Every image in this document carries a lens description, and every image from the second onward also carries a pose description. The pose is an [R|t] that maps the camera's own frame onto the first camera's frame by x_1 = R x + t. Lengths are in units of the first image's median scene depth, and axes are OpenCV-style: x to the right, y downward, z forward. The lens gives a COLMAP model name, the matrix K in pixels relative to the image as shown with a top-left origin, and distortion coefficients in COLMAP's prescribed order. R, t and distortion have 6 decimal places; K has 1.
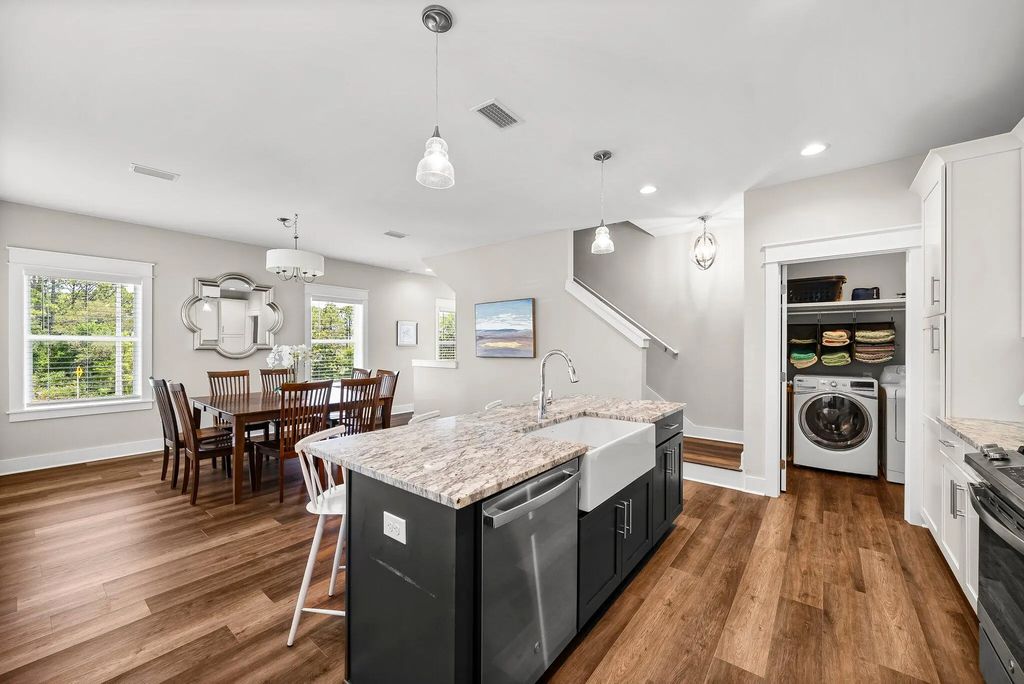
lens RADIAL K [[386.0, 0, 520.0], [0, 386.0, 346.1], [0, 0, 1]] dist [-0.005328, 0.000545]
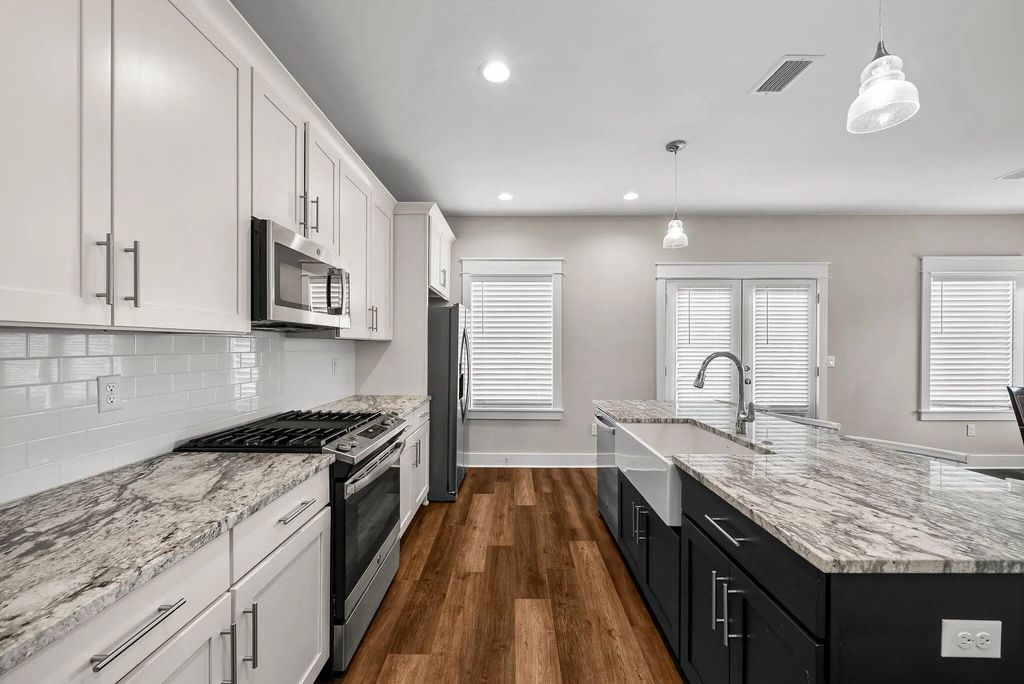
lens RADIAL K [[386.0, 0, 506.9], [0, 386.0, 346.6], [0, 0, 1]] dist [-0.005328, 0.000545]
pose [[-0.793920, -0.002289, -0.608018, 0.846322], [-0.002993, 0.999996, 0.000144, -0.000136], [0.608015, 0.001934, -0.793923, 1.174205]]
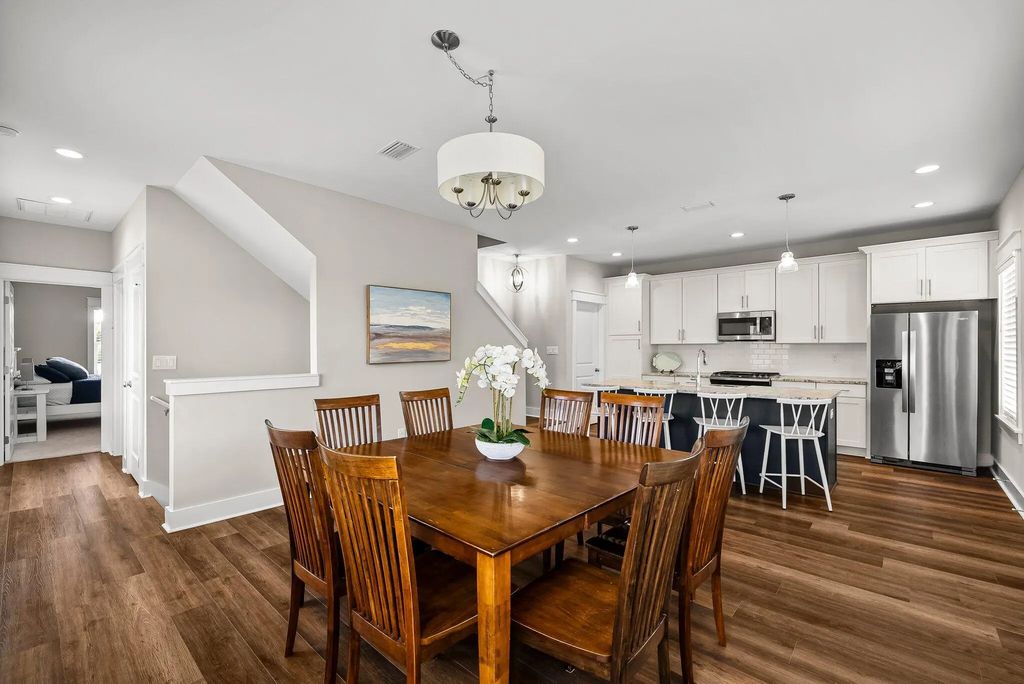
lens RADIAL K [[447.5, 0, 470.4], [0, 447.5, 343.1], [0, 0, 1]] dist [0.000070, 0.000099]
pose [[0.118181, 0.007176, 0.992966, -1.856549], [0.001101, 0.999972, -0.007358, -0.004102], [-0.992991, 0.001963, 0.118170, 1.561839]]
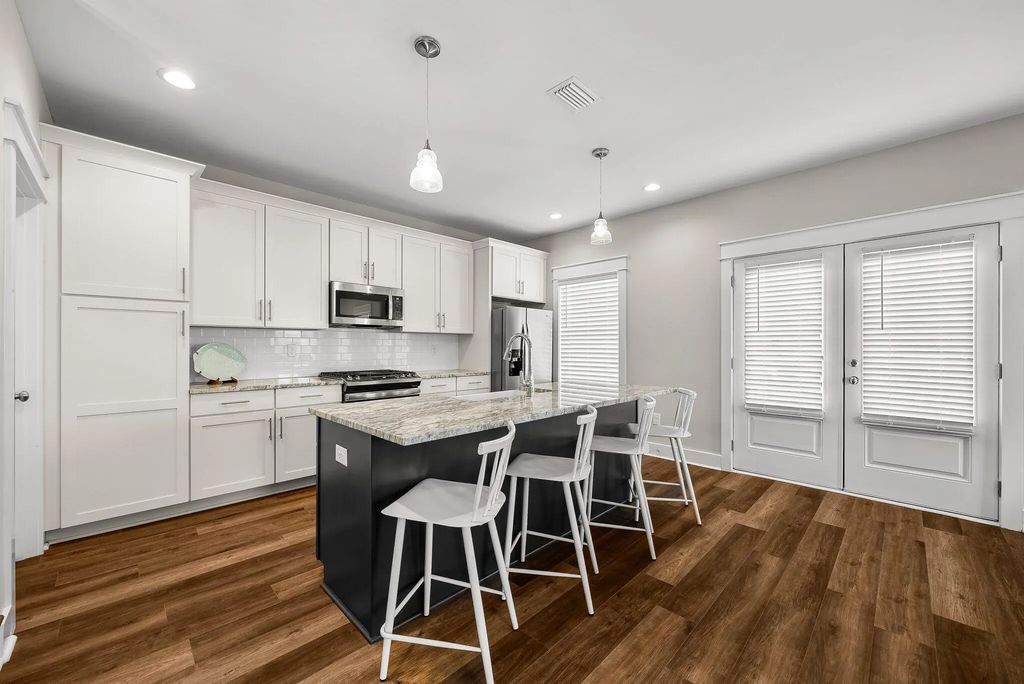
lens RADIAL K [[386.0, 0, 528.5], [0, 386.0, 349.8], [0, 0, 1]] dist [-0.005328, 0.000545]
pose [[-0.995650, -0.004248, 0.093079, -0.032857], [-0.003696, 0.999975, 0.006103, 0.044177], [-0.093103, 0.005733, -0.995640, 1.788188]]
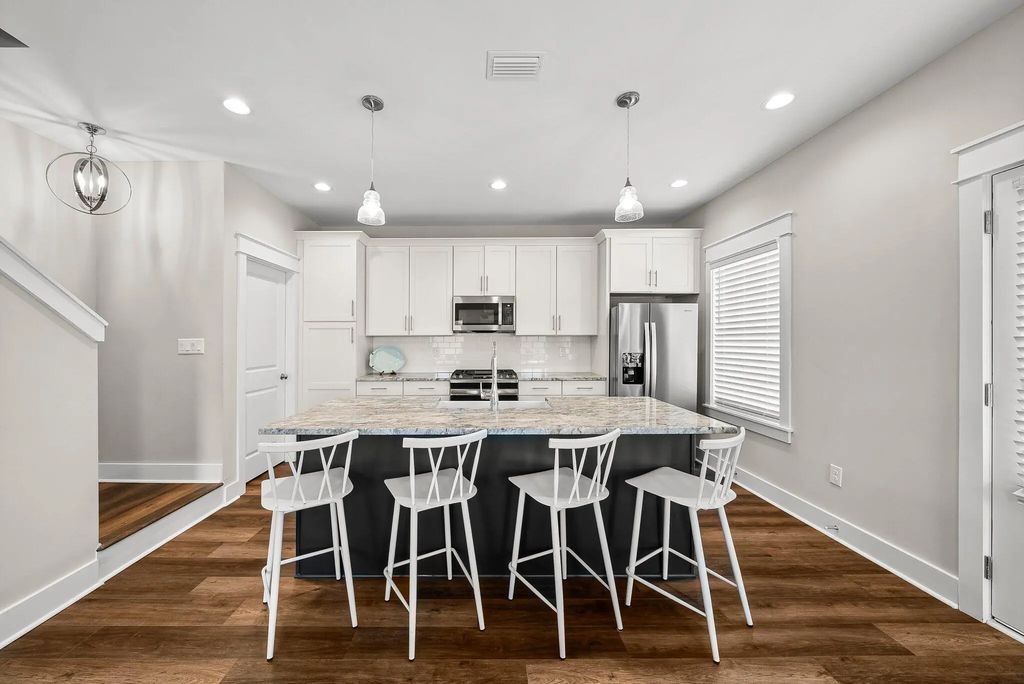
lens RADIAL K [[381.1, 0, 491.8], [0, 381.1, 341.0], [0, 0, 1]] dist [-0.009120, -0.000215]
pose [[-0.624894, 0.000477, 0.780709, -0.613714], [-0.000487, 0.999999, -0.001001, 0.008601], [-0.780709, -0.001006, -0.624894, 1.394335]]
